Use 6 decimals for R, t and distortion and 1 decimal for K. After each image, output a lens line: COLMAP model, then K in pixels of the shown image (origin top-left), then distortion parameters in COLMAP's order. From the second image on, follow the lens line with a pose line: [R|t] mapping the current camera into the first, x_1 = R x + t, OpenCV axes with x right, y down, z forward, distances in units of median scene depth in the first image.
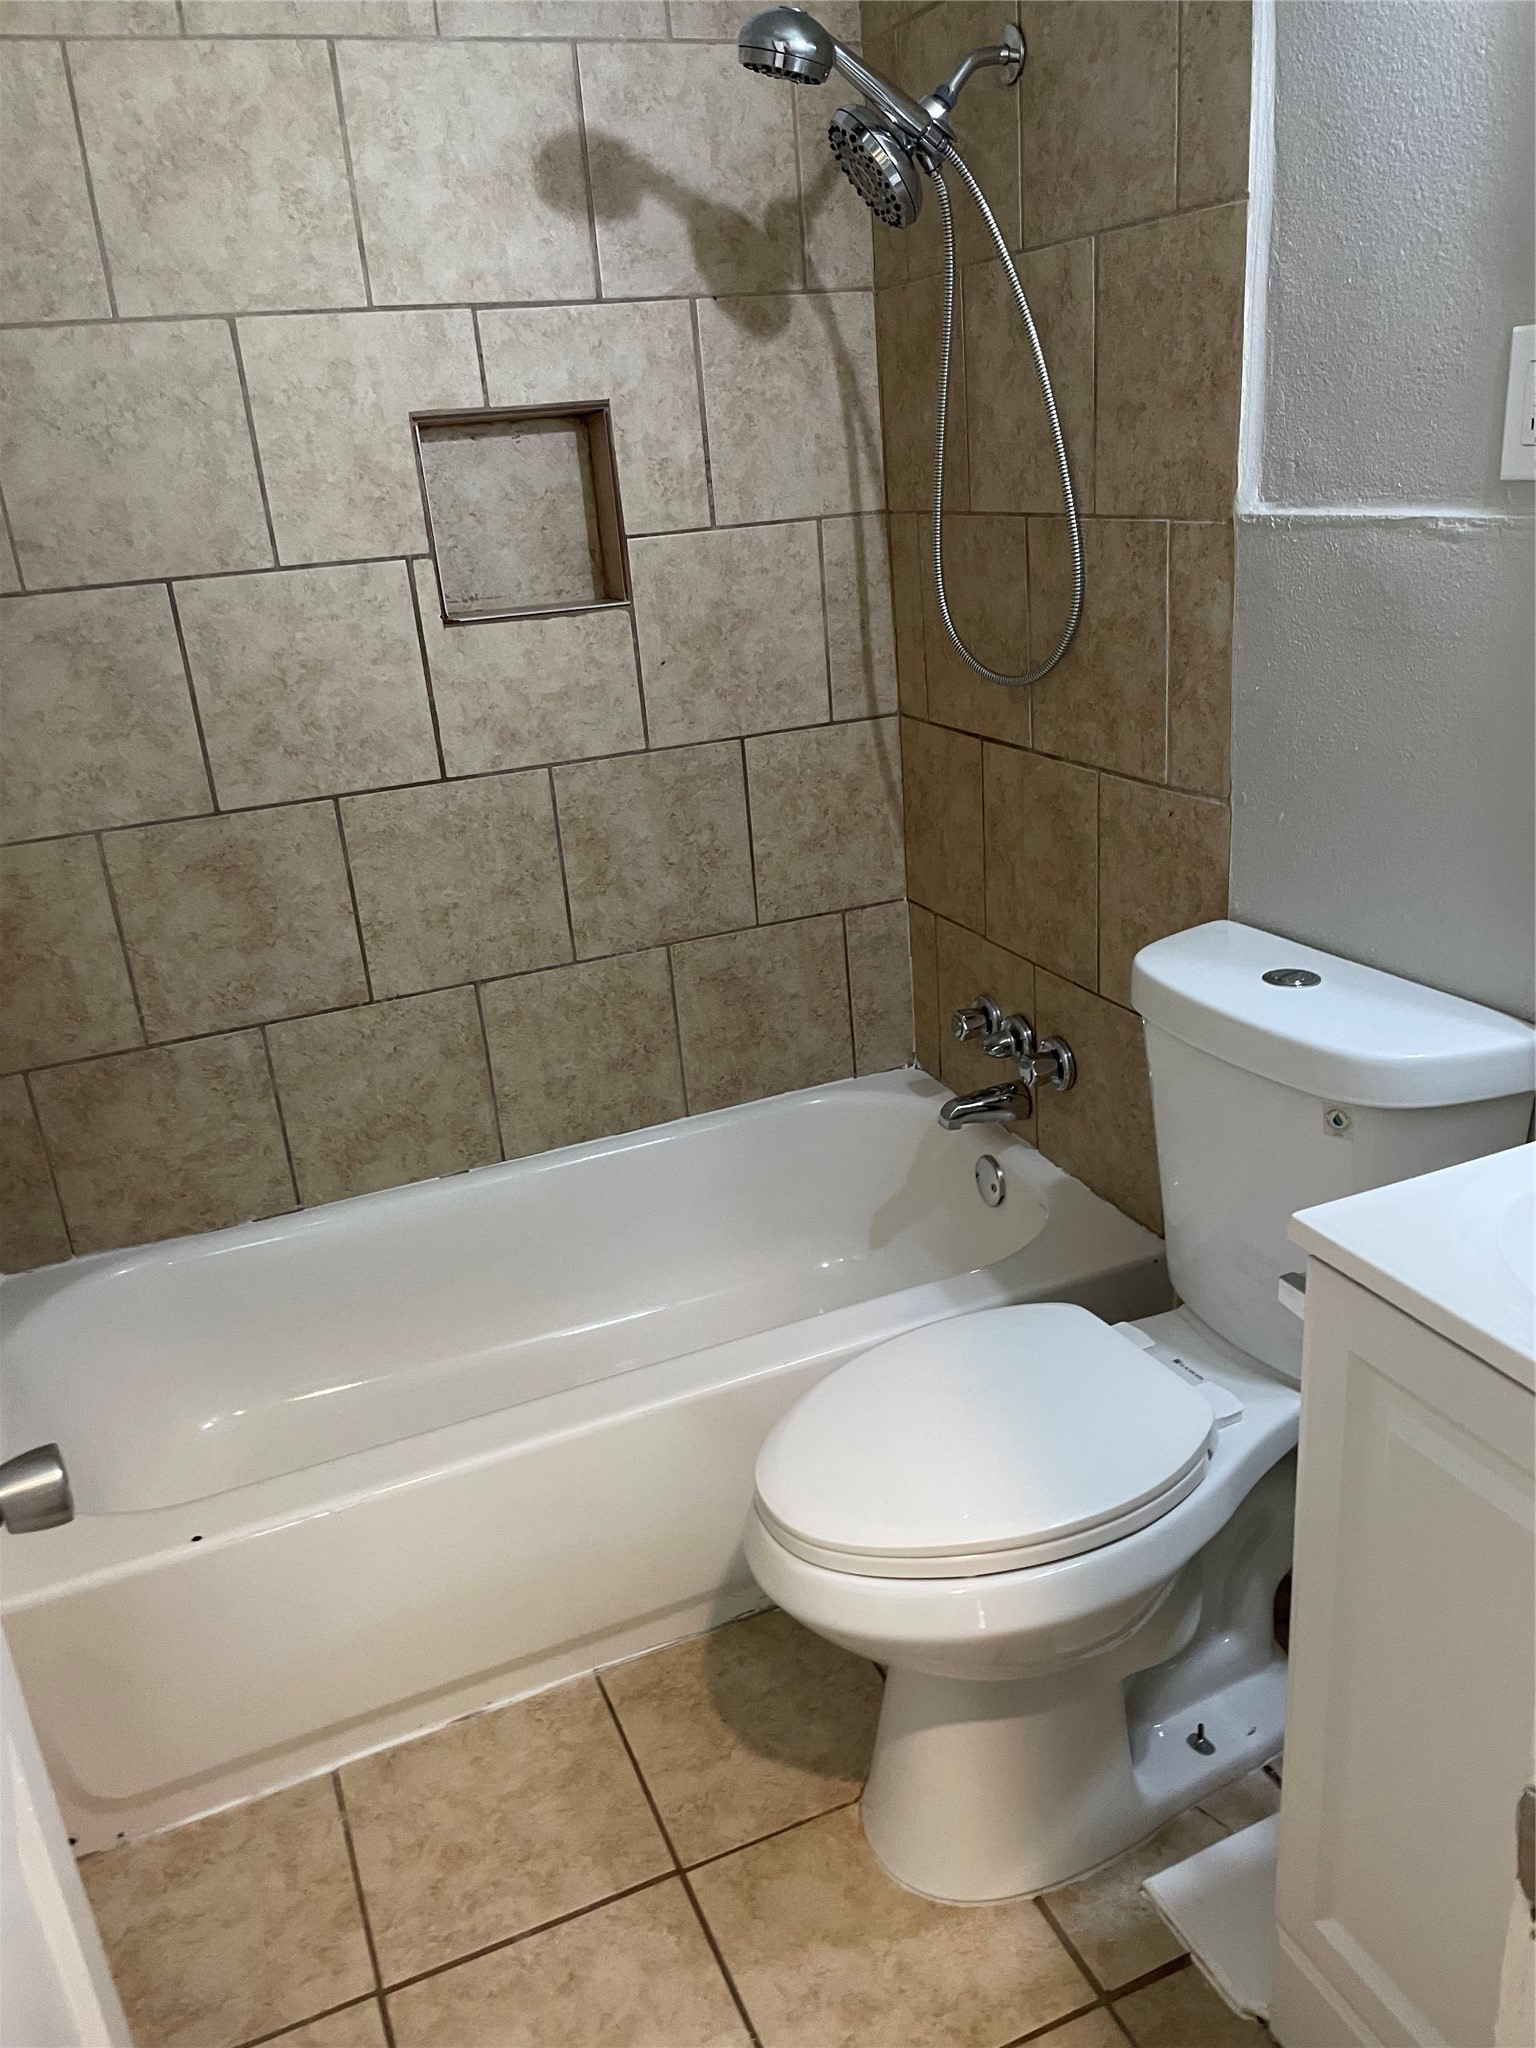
lens RADIAL K [[1556.1, 0, 780.0], [0, 1556.1, 1021.1], [0, 0, 1]] dist [0.093626, -0.116847]
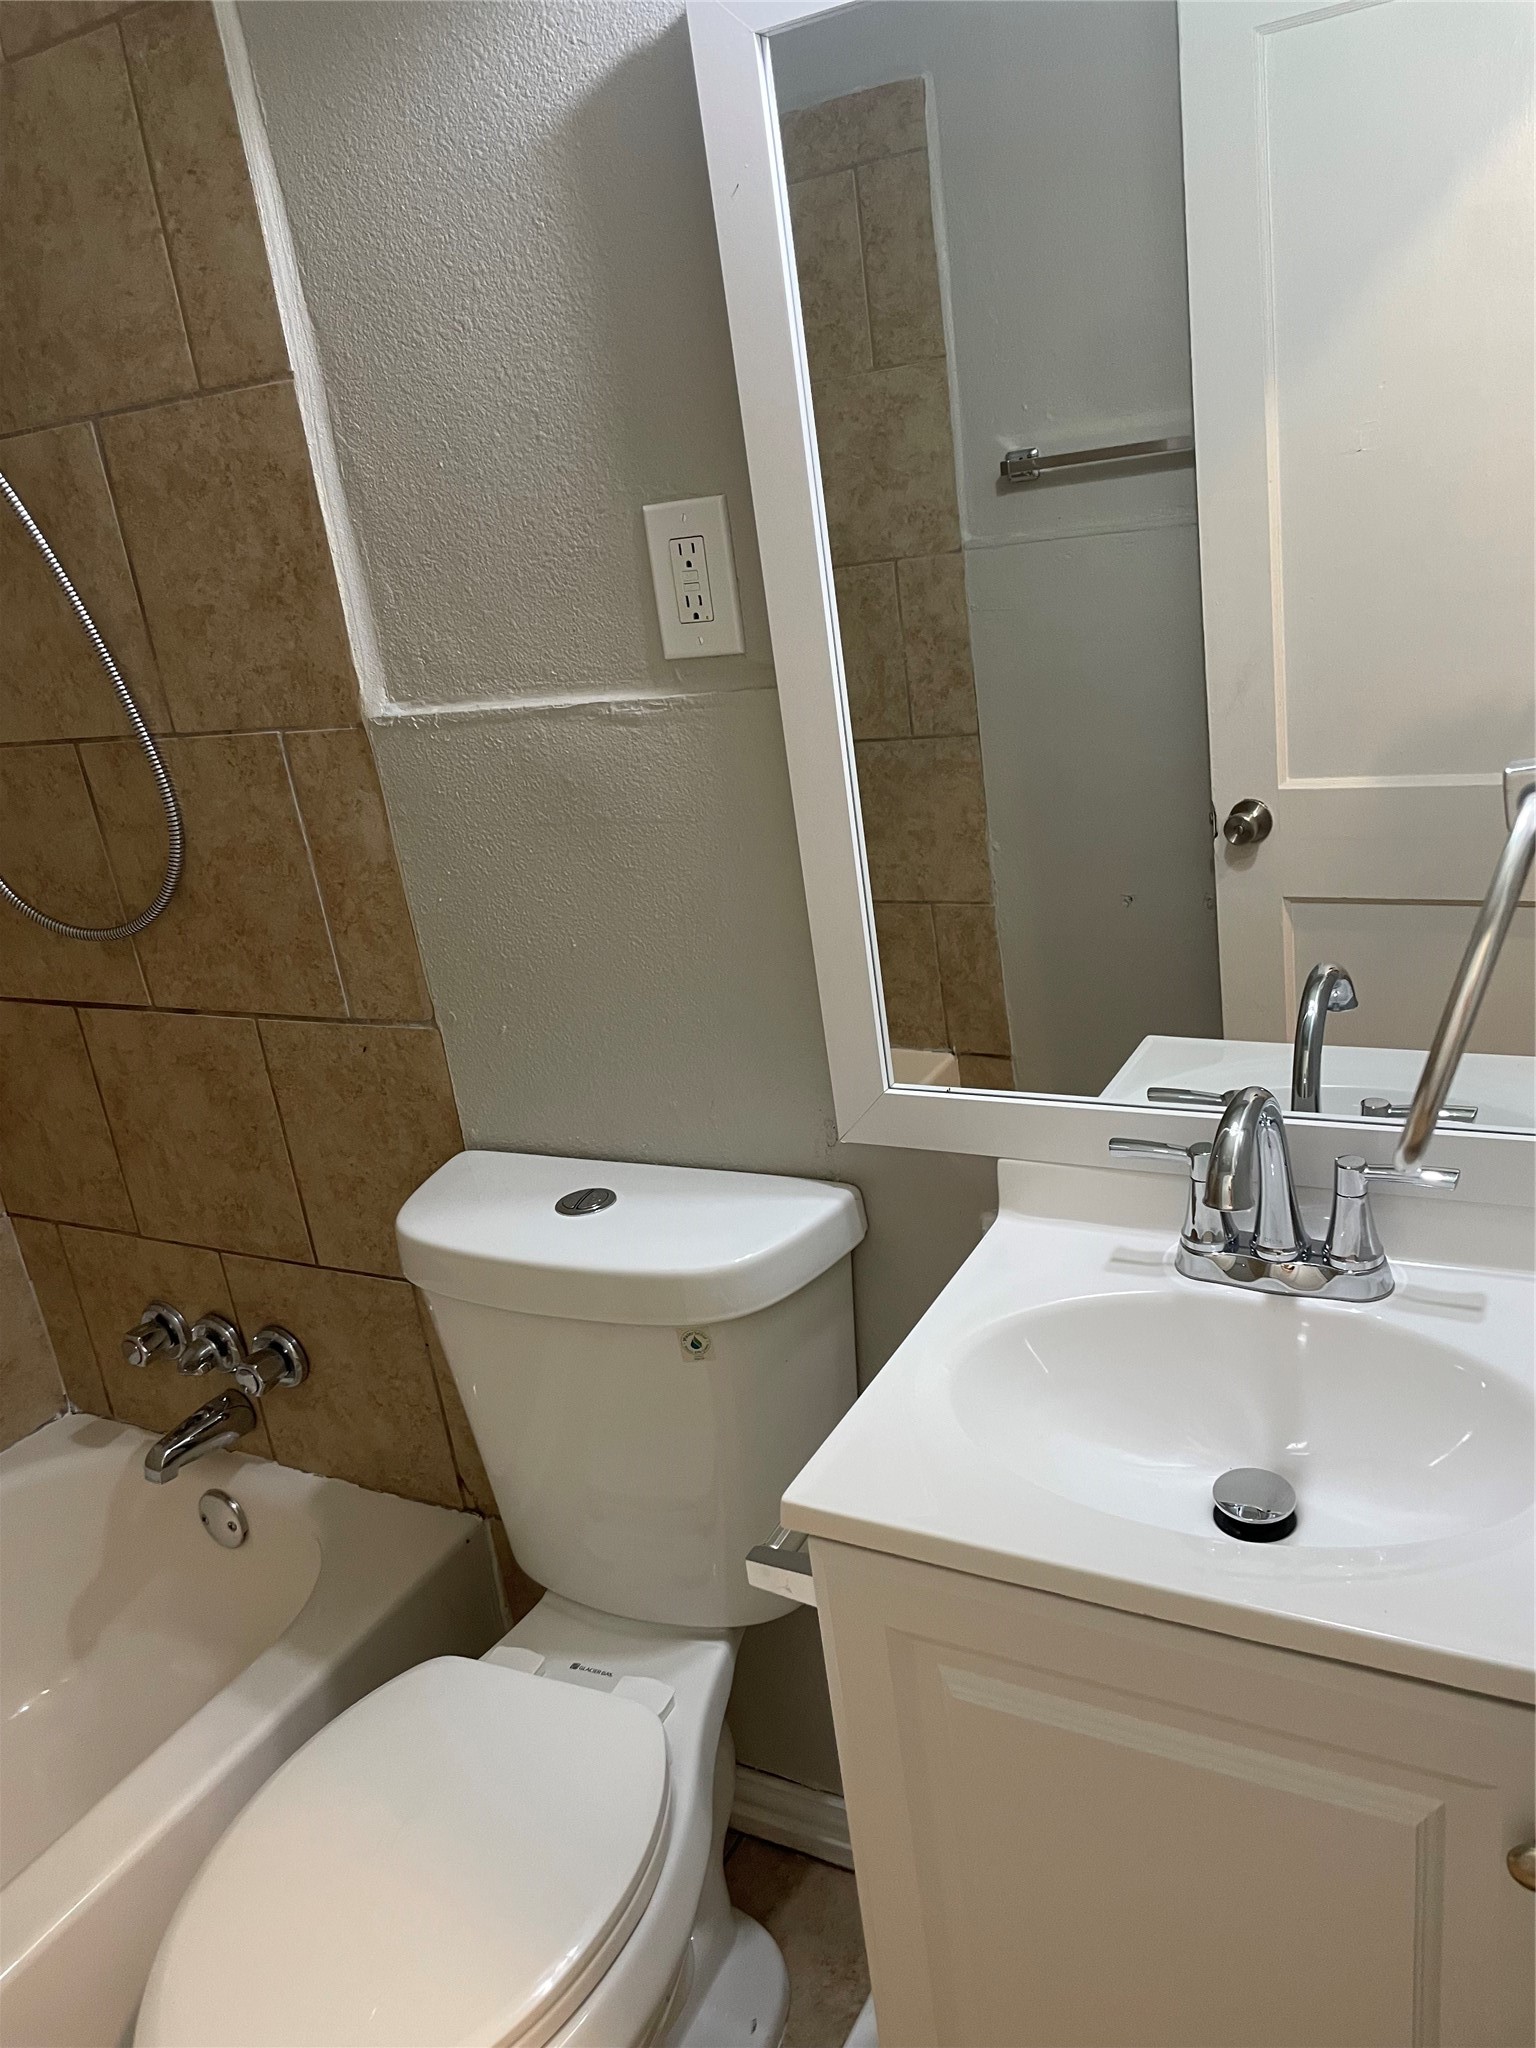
lens RADIAL K [[1556.1, 0, 762.6], [0, 1556.1, 1021.6], [0, 0, 1]] dist [0.093626, -0.116847]
pose [[0.791771, -0.227334, 0.566937, -0.068930], [0.284552, 0.958572, -0.013025, -0.075564], [-0.540490, 0.171636, 0.823658, 0.164753]]
